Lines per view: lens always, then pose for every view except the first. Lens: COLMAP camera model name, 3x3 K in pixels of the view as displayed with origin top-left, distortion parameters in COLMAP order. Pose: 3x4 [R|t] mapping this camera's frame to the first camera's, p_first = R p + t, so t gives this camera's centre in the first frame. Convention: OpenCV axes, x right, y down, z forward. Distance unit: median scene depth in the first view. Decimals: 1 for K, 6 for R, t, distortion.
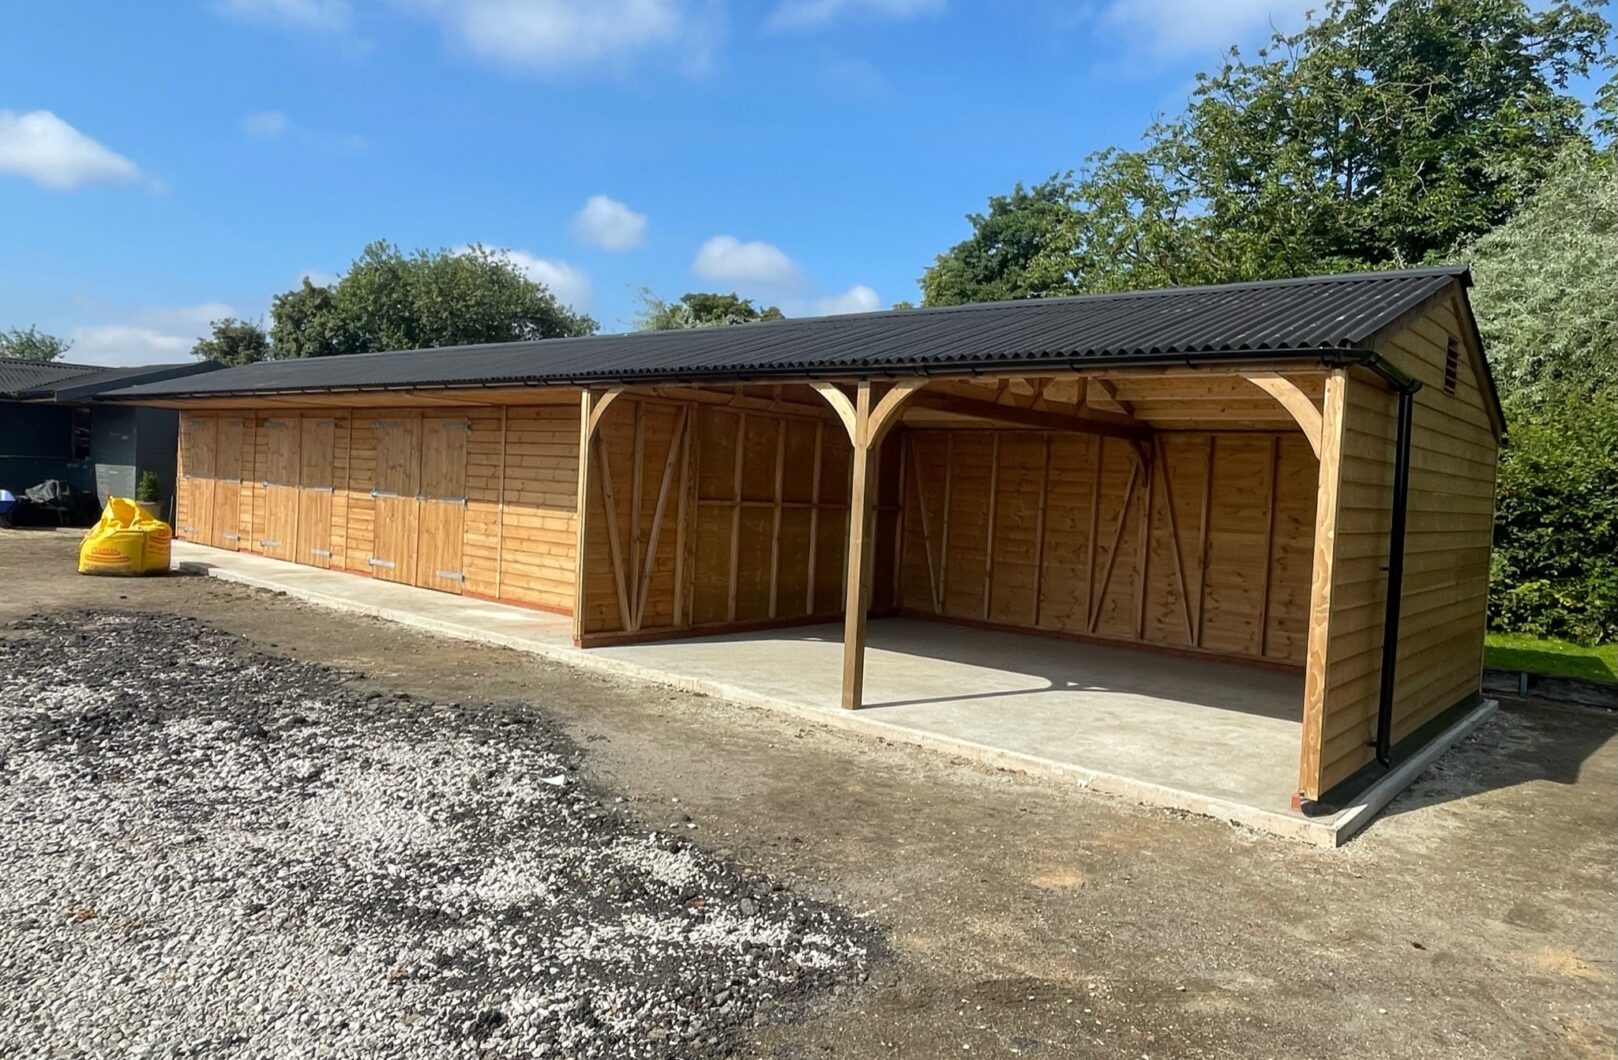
lens RADIAL K [[1084.1, 0, 805.6], [0, 1084.1, 526.4], [0, 0, 1]] dist [-0.006165, -0.000100]
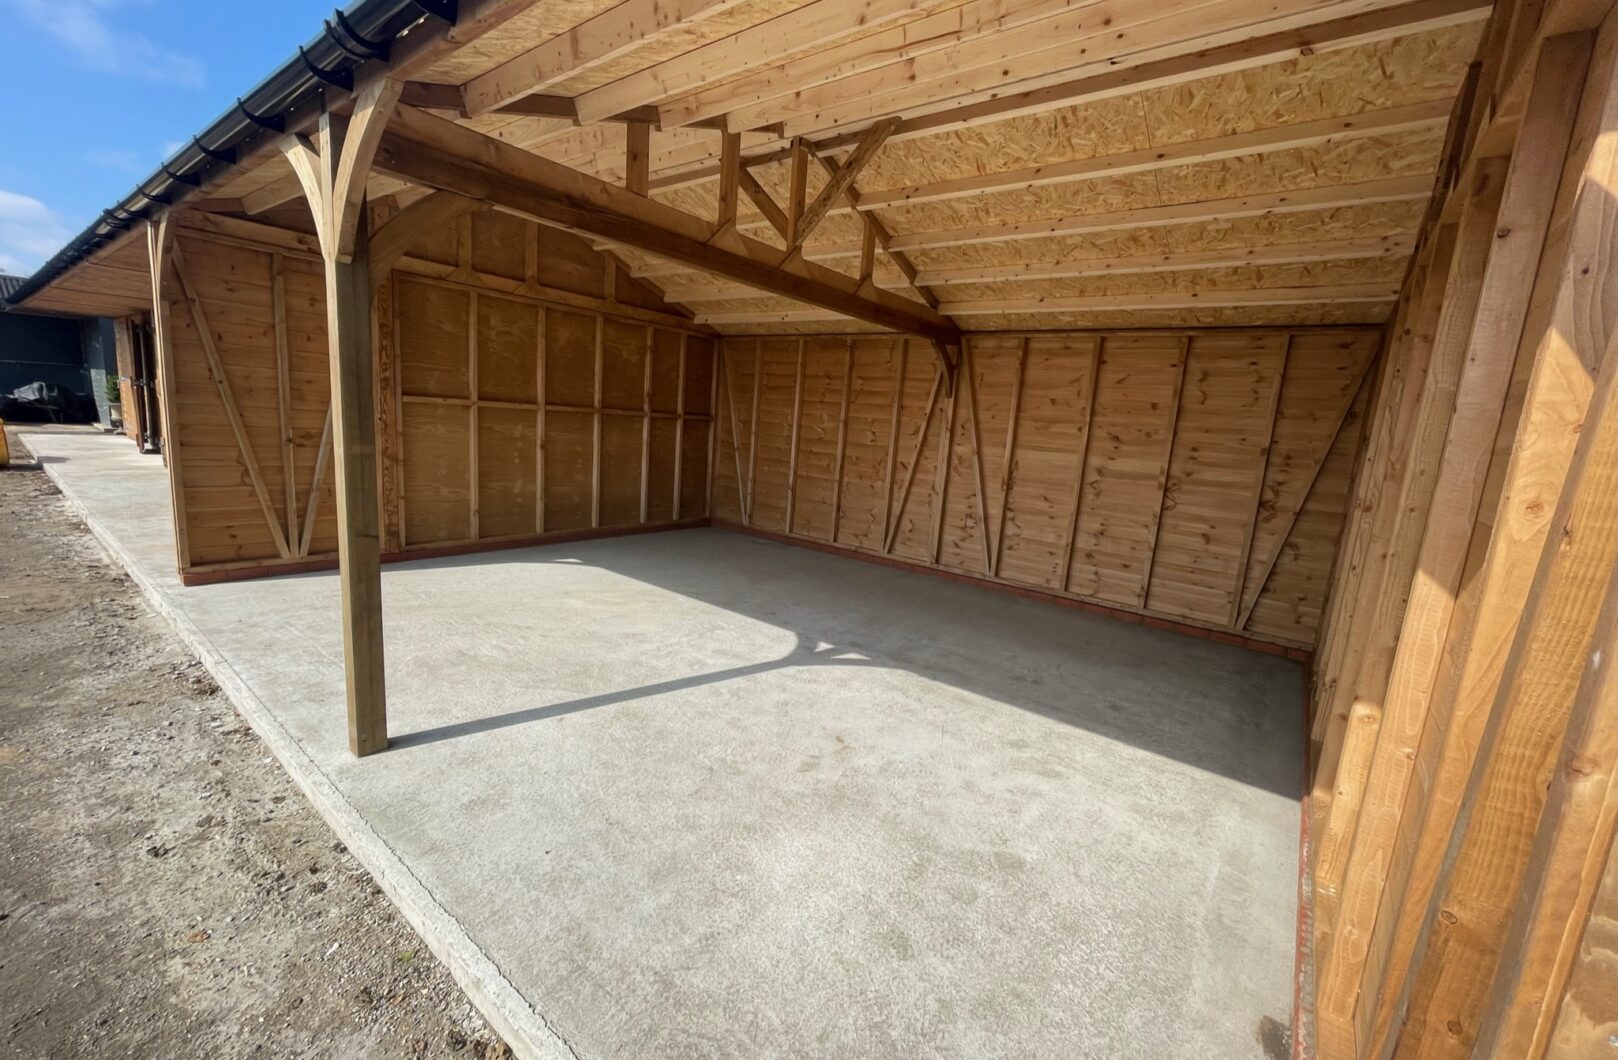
lens RADIAL K [[655.1, 0, 812.1], [0, 655.1, 528.0], [0, 0, 1]] dist [-0.002830, 0.000777]
pose [[0.998284, 0.016774, 0.056109, 0.169162], [-0.023933, 0.991295, 0.129464, 0.003264], [-0.053449, -0.130585, 0.989995, 0.447733]]
